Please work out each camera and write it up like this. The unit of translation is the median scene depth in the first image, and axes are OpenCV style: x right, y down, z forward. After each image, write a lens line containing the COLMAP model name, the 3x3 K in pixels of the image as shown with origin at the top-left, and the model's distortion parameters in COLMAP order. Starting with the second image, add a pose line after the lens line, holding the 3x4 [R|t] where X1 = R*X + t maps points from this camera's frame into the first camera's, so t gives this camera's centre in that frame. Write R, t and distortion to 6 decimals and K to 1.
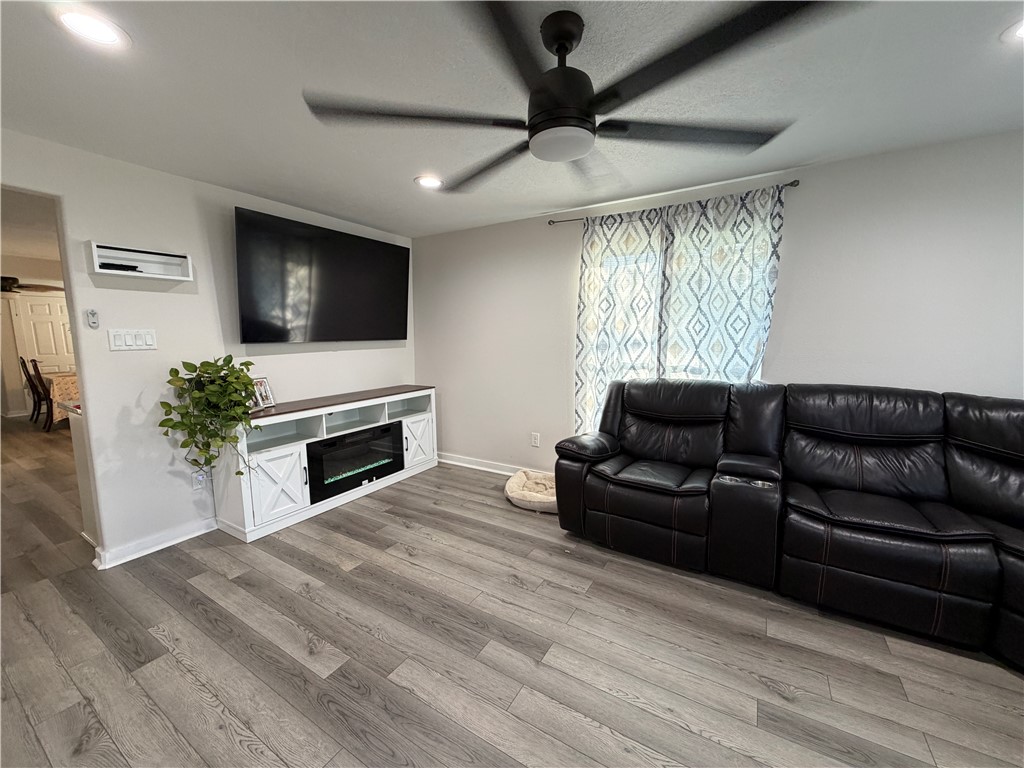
lens RADIAL K [[407.8, 0, 513.0], [0, 407.8, 383.9], [0, 0, 1]] dist [0.001639, 0.000021]
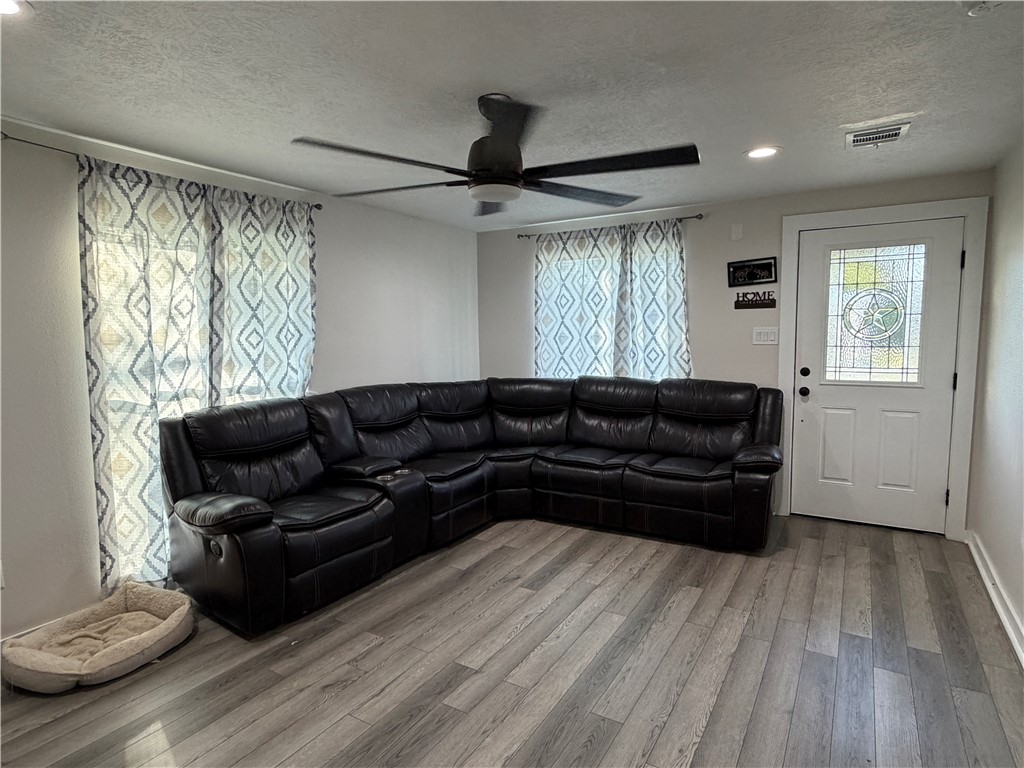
lens RADIAL K [[575.3, 0, 513.2], [0, 575.3, 385.3], [0, 0, 1]] dist [-0.001216, -0.000117]
pose [[-0.000689, -0.086345, 0.996265, -0.741936], [0.135168, 0.987114, 0.085646, -0.072826], [-0.990823, 0.134722, 0.010991, 0.459636]]
